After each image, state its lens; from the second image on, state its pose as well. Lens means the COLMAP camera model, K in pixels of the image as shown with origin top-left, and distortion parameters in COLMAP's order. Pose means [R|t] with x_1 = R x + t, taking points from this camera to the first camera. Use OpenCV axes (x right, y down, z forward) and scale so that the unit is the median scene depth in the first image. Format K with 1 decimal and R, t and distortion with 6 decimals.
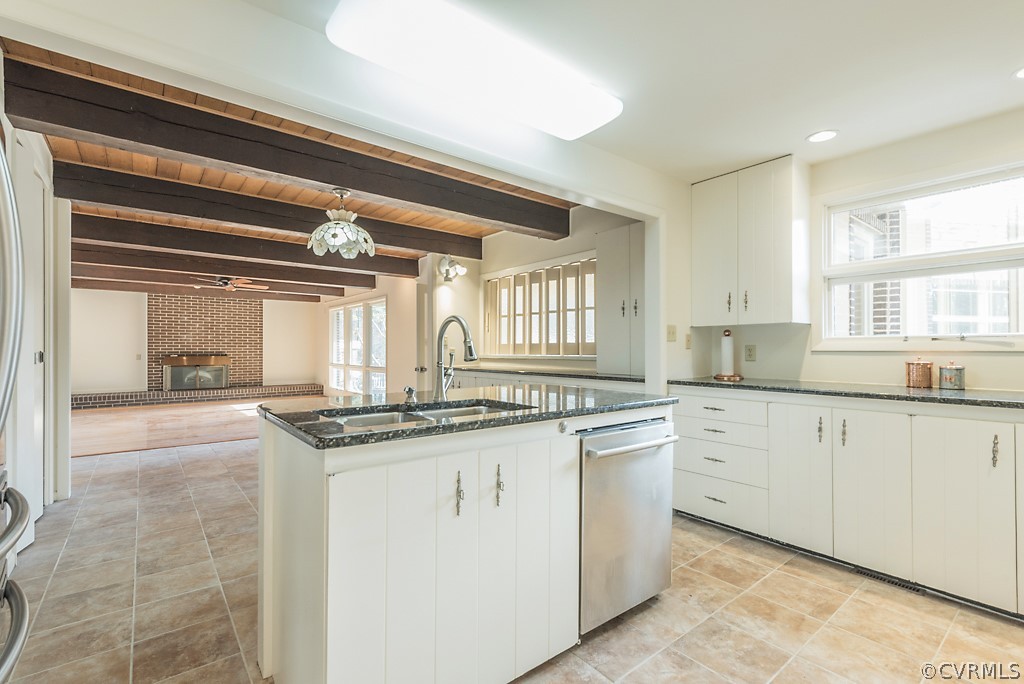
lens RADIAL K [[454.7, 0, 507.3], [0, 454.7, 348.5], [0, 0, 1]] dist [0.008839, -0.001887]
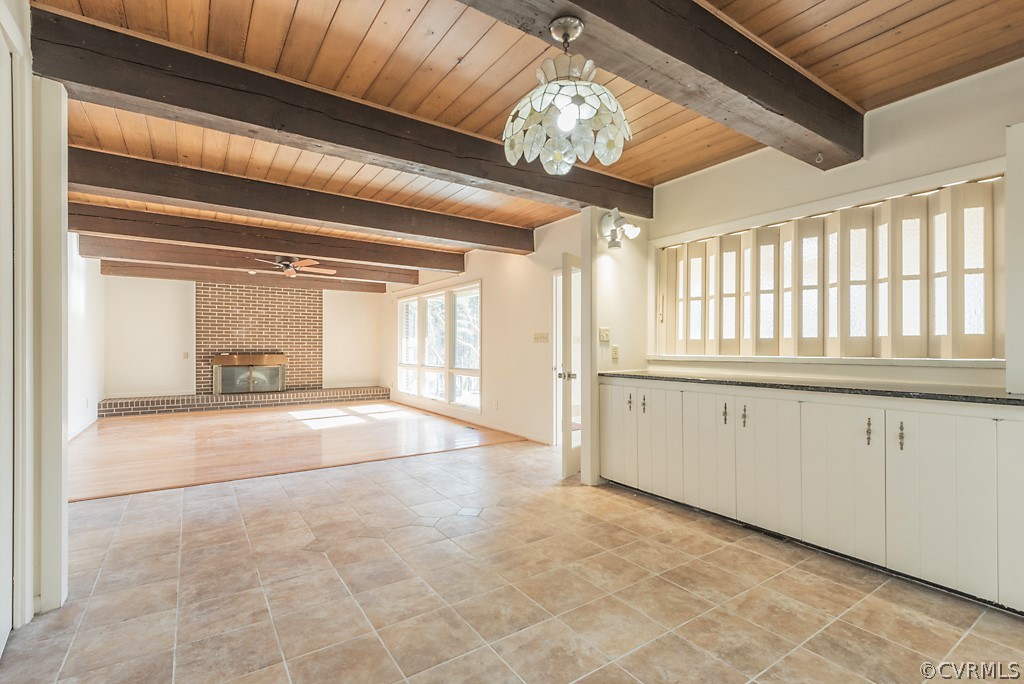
lens RADIAL K [[454.7, 0, 514.8], [0, 454.7, 348.8], [0, 0, 1]] dist [0.008839, -0.001887]
pose [[0.998312, 0.002369, -0.058037, -0.390962], [-0.002129, 0.999989, 0.004200, 0.002914], [0.058047, -0.004070, 0.998306, 0.502047]]
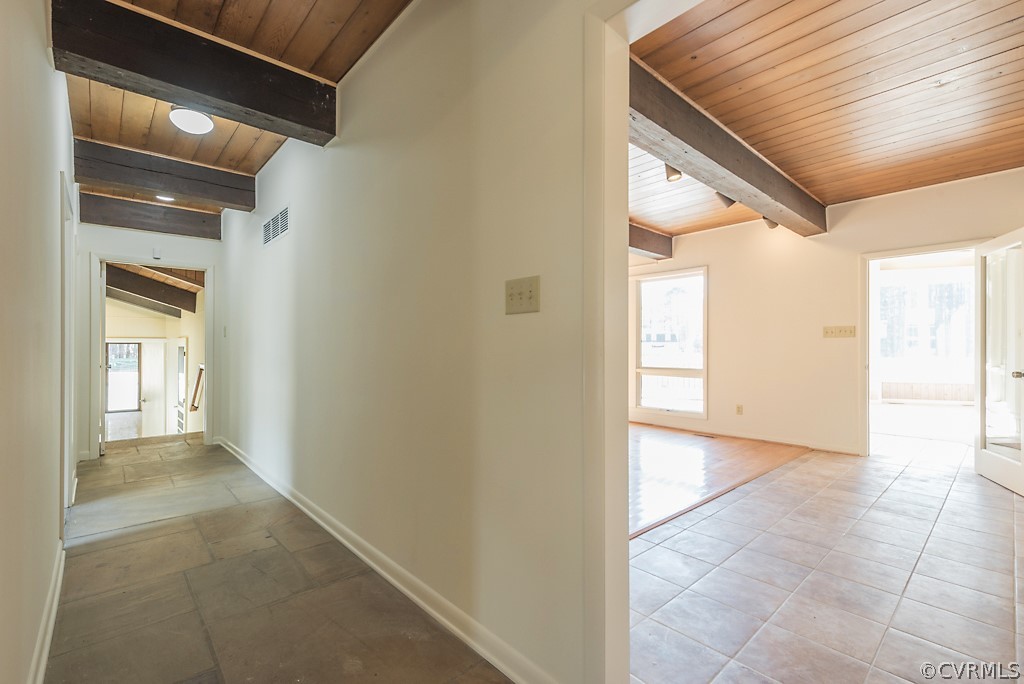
lens RADIAL K [[460.6, 0, 521.4], [0, 460.6, 343.9], [0, 0, 1]] dist [-0.017118, 0.000882]
pose [[0.995890, 0.004761, 0.090450, -1.530148], [-0.003959, 0.999951, -0.009040, 0.026492], [-0.090489, 0.008645, 0.995860, 0.814488]]
